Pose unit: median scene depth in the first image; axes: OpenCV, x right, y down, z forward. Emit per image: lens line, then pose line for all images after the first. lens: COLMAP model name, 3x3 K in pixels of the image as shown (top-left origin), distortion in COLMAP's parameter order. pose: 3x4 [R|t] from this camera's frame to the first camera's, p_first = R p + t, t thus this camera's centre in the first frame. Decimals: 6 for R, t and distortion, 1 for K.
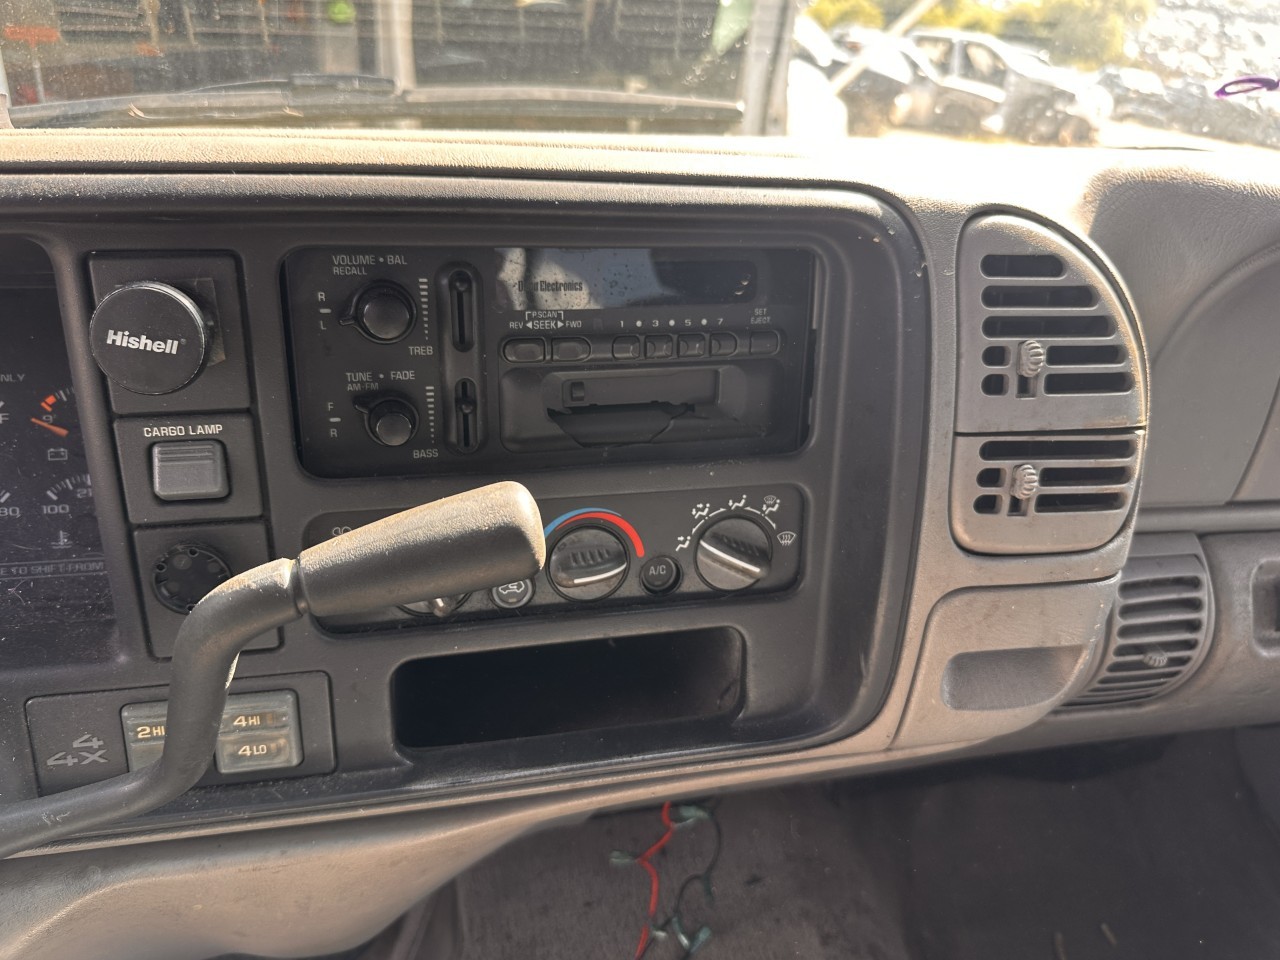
lens RADIAL K [[924.3, 0, 636.8], [0, 924.3, 474.4], [0, 0, 1]] dist [0.046063, -0.062752]
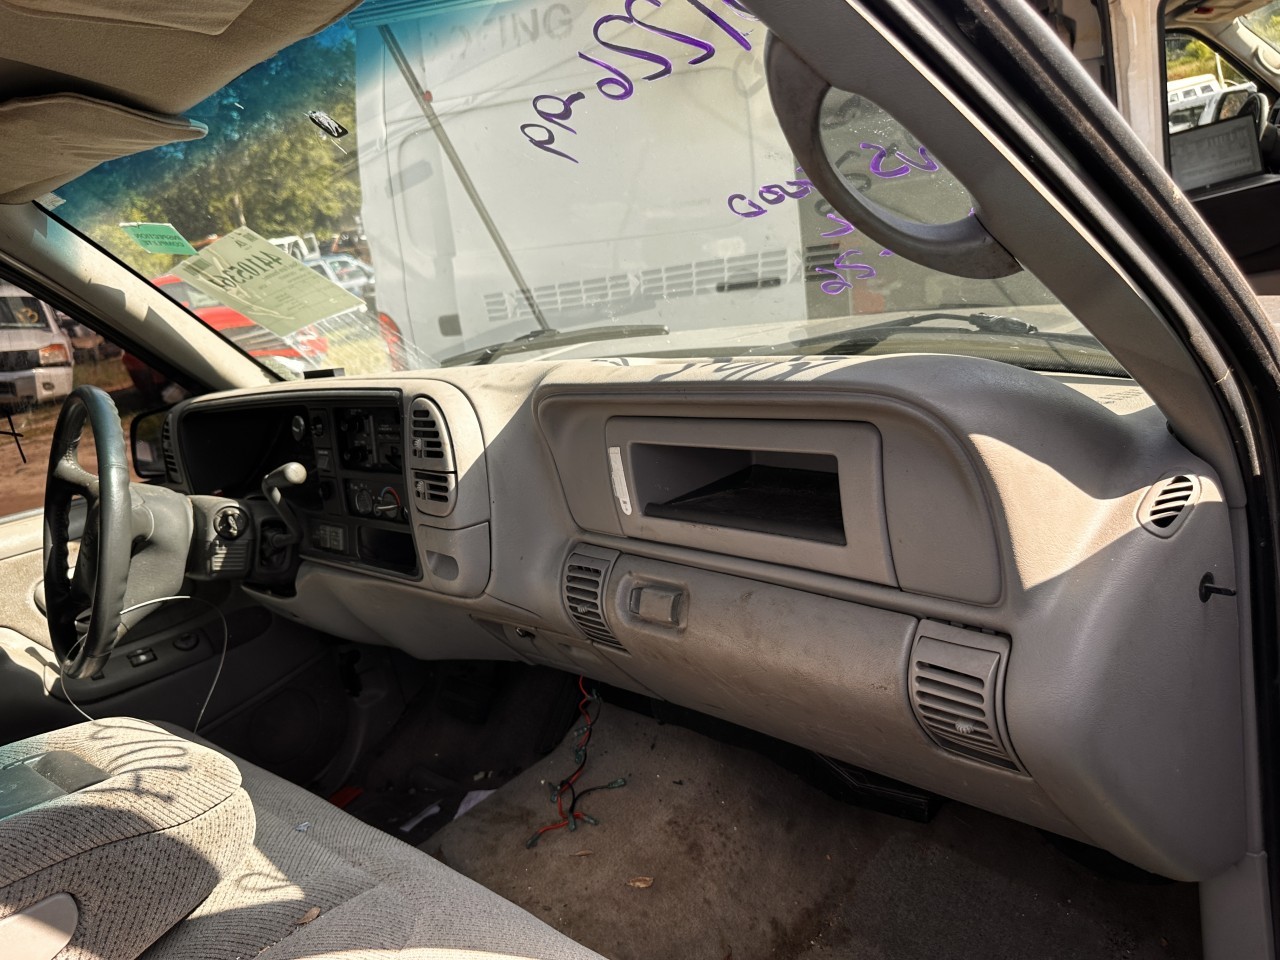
lens RADIAL K [[924.3, 0, 639.7], [0, 924.3, 479.9], [0, 0, 1]] dist [0.046063, -0.062752]
pose [[0.527411, 0.071412, -0.846603, 3.237328], [-0.172409, 0.984725, -0.024343, -0.060817], [0.831933, 0.158801, 0.531667, 0.027493]]
